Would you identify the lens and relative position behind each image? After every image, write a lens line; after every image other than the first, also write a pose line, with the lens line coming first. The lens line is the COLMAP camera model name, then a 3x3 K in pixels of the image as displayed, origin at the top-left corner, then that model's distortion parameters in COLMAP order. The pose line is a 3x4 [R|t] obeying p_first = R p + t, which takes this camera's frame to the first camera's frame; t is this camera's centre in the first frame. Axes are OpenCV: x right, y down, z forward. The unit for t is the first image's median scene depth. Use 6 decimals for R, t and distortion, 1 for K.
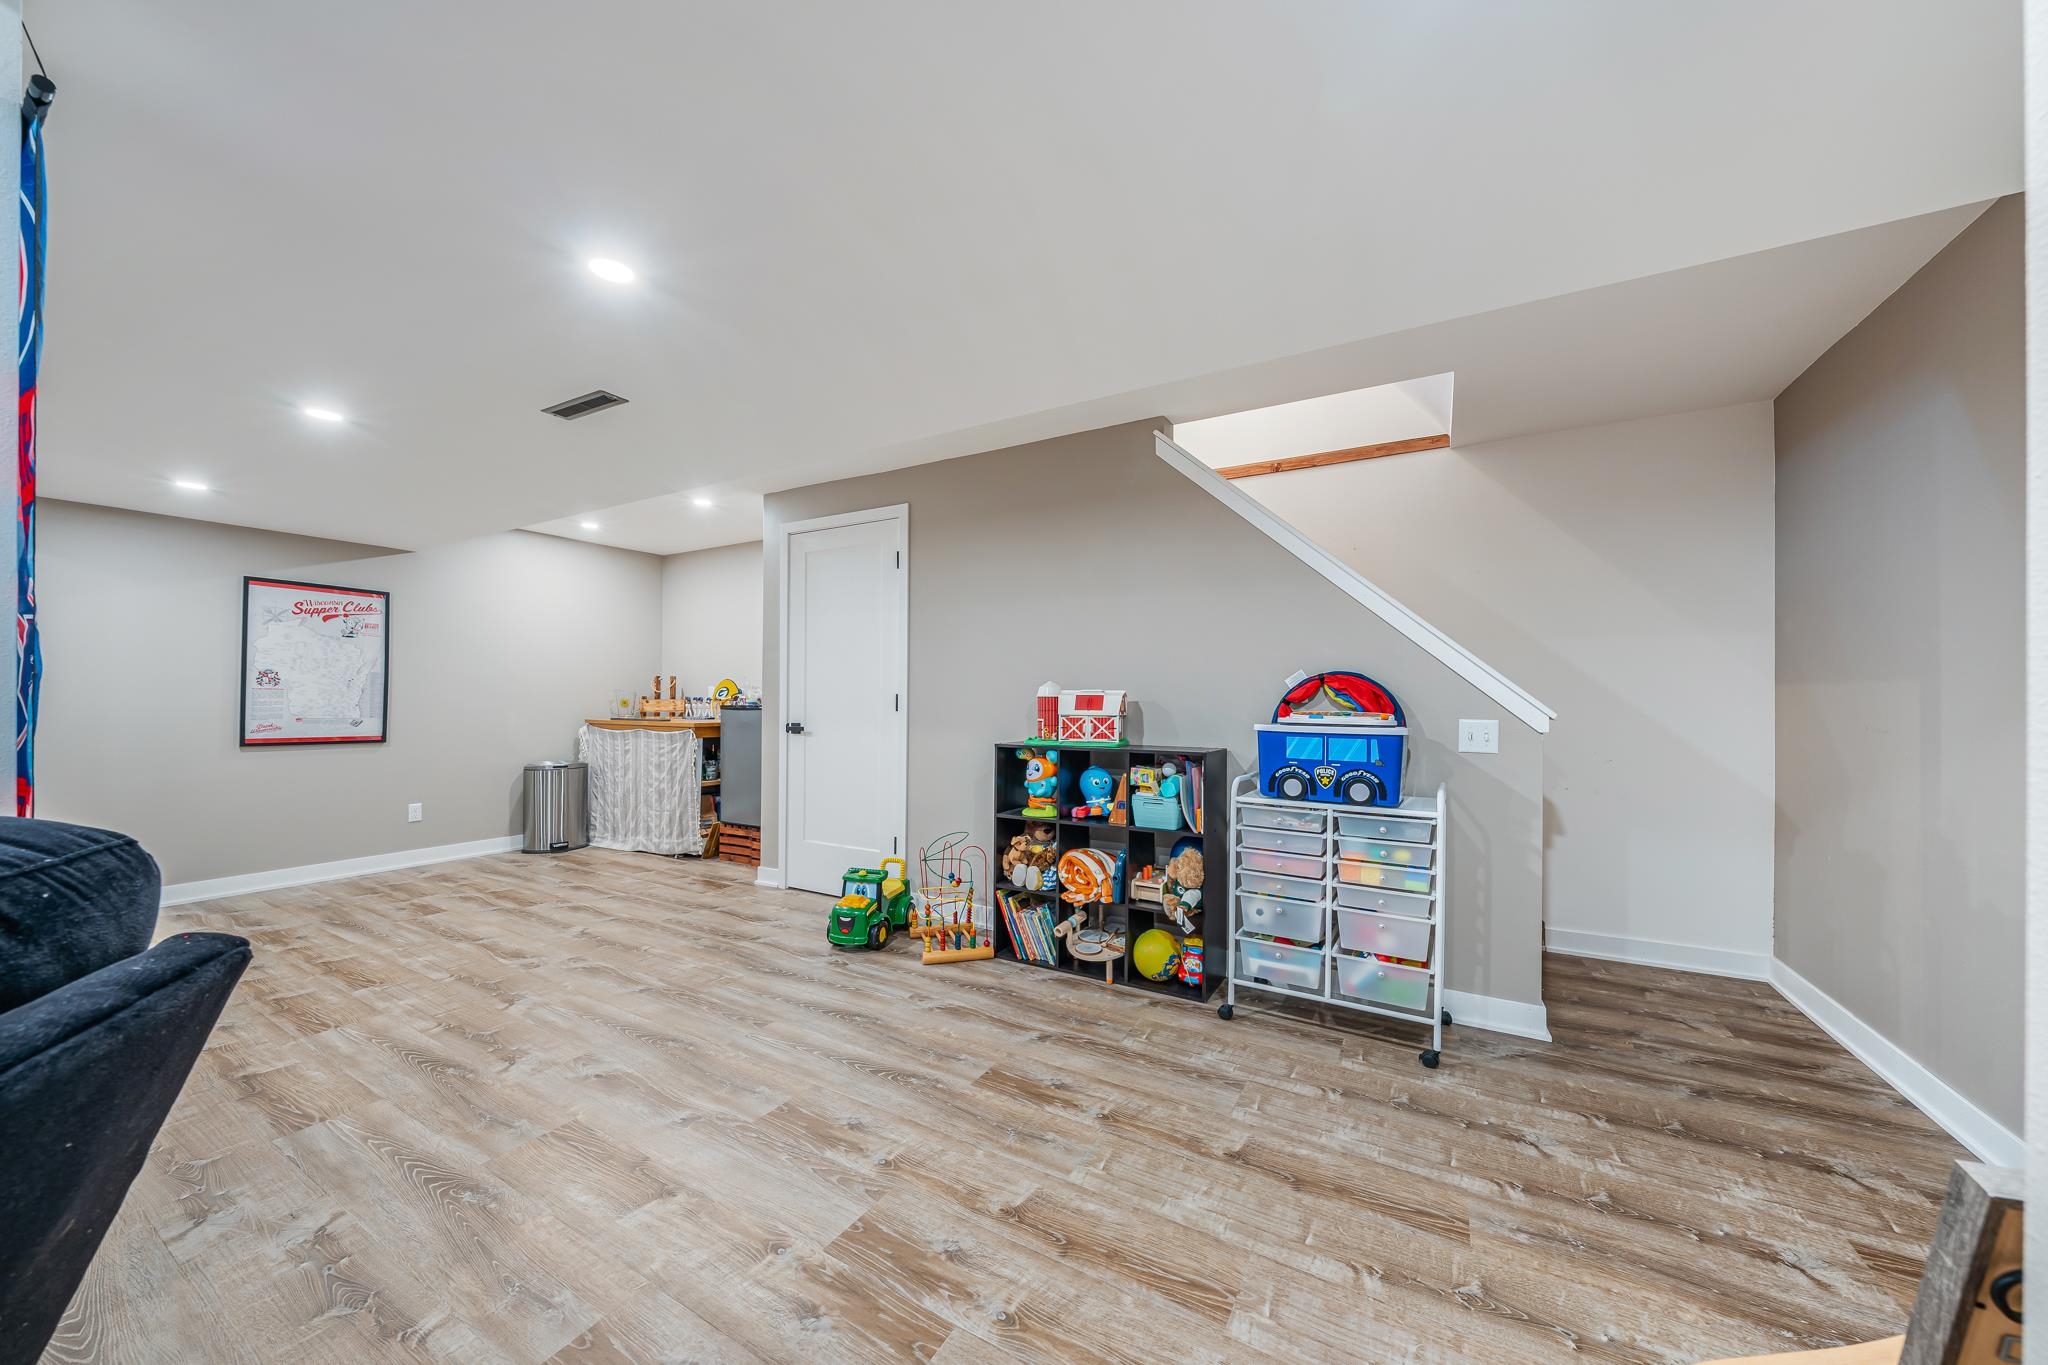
lens RADIAL K [[710.8, 0, 1022.3], [0, 710.8, 694.4], [0, 0, 1]] dist [0.000104, -0.000200]
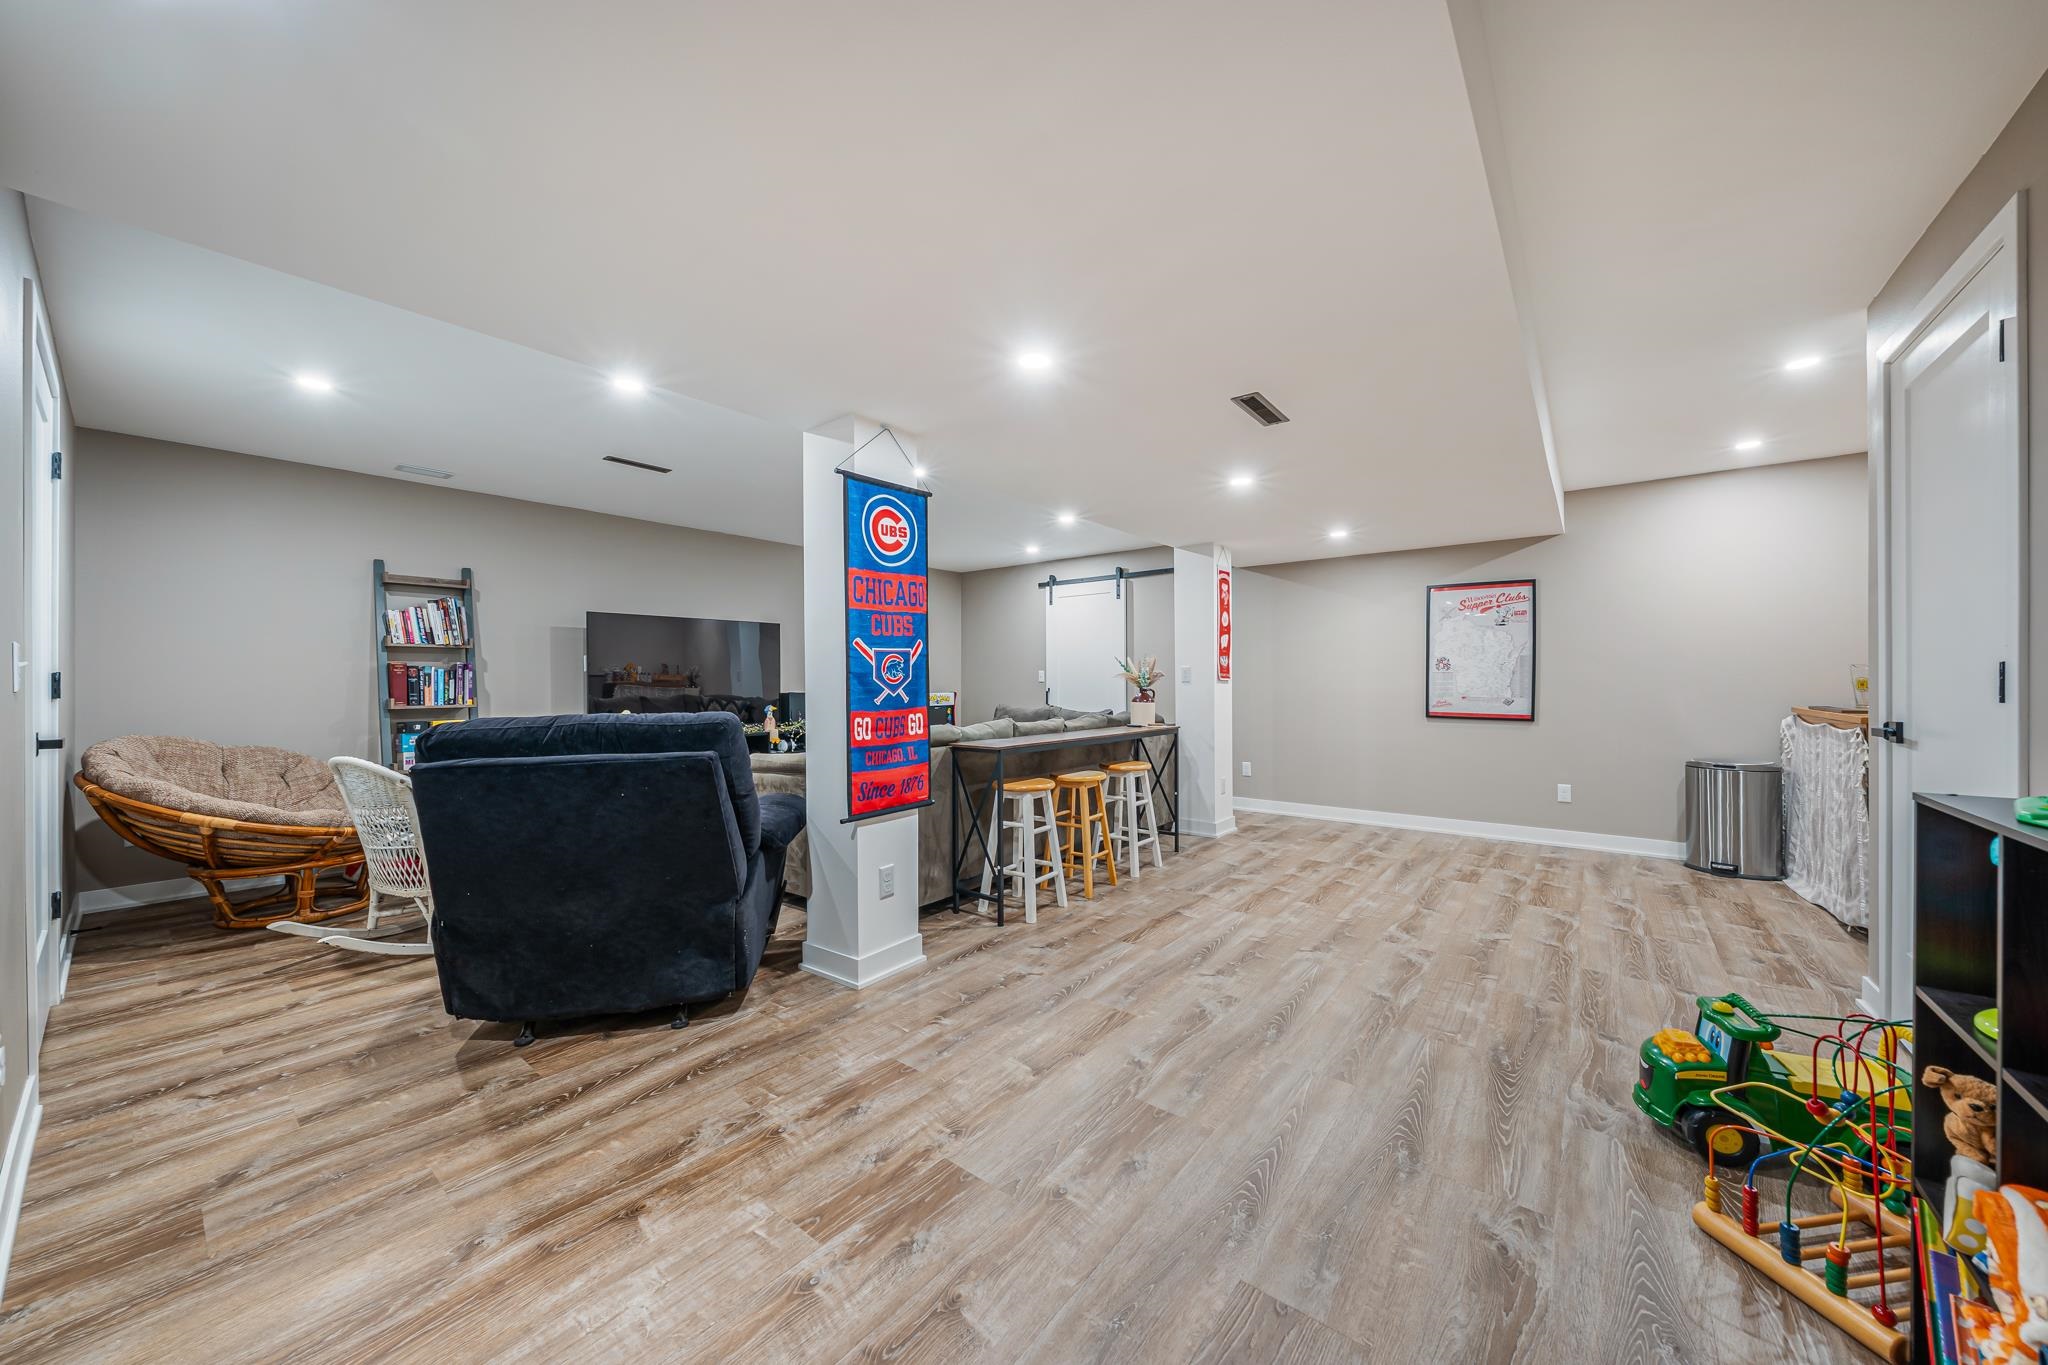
lens RADIAL K [[710.8, 0, 1021.2], [0, 710.8, 683.9], [0, 0, 1]] dist [0.000104, -0.000200]
pose [[-0.133899, 0.001490, -0.990994, 0.428070], [0.008330, 0.999965, 0.000378, 0.008032], [0.990960, -0.008204, -0.133907, 0.653231]]
